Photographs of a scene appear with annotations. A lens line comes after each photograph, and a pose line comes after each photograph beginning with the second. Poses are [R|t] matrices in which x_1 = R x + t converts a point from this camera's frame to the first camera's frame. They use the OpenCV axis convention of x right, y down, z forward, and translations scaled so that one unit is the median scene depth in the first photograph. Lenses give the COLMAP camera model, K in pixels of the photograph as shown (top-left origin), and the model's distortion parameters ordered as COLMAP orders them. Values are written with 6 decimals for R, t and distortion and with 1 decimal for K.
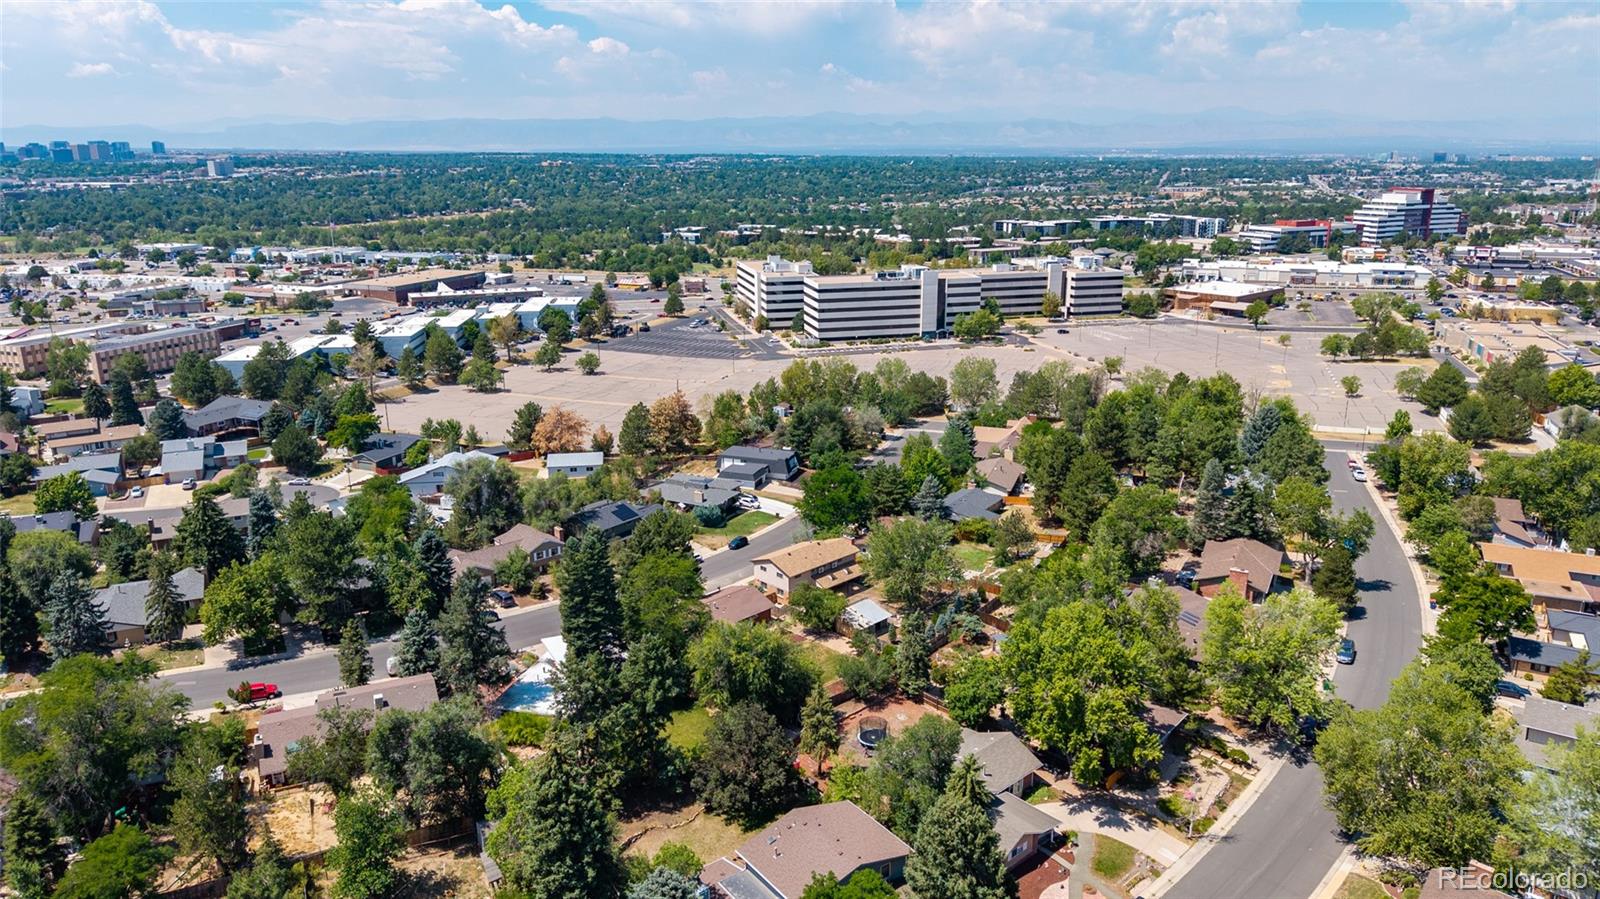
lens RADIAL K [[1143.0, 0, 800.0], [0, 1143.0, 449.5], [0, 0, 1]] dist [0.147371, -0.225924]
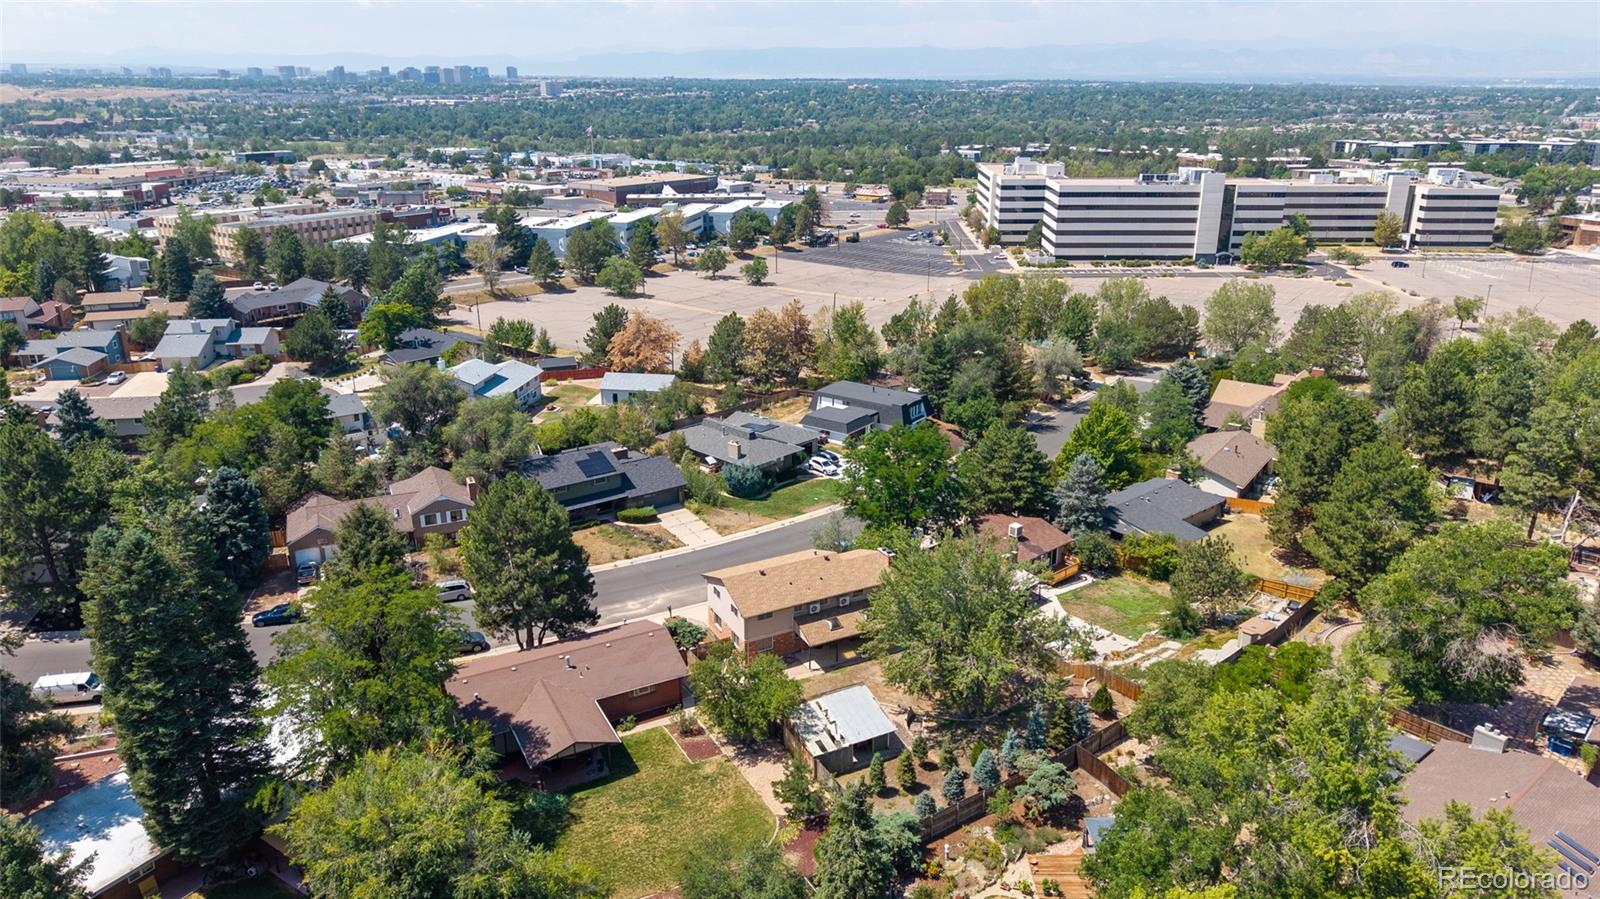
lens RADIAL K [[1111.7, 0, 800.0], [0, 1111.7, 449.5], [0, 0, 1]] dist [0.032924, -0.029534]
pose [[0.959737, 0.094176, -0.264642, 0.062683], [-0.078987, 0.994589, 0.067484, -0.002875], [0.269565, -0.043864, 0.961983, 0.208967]]
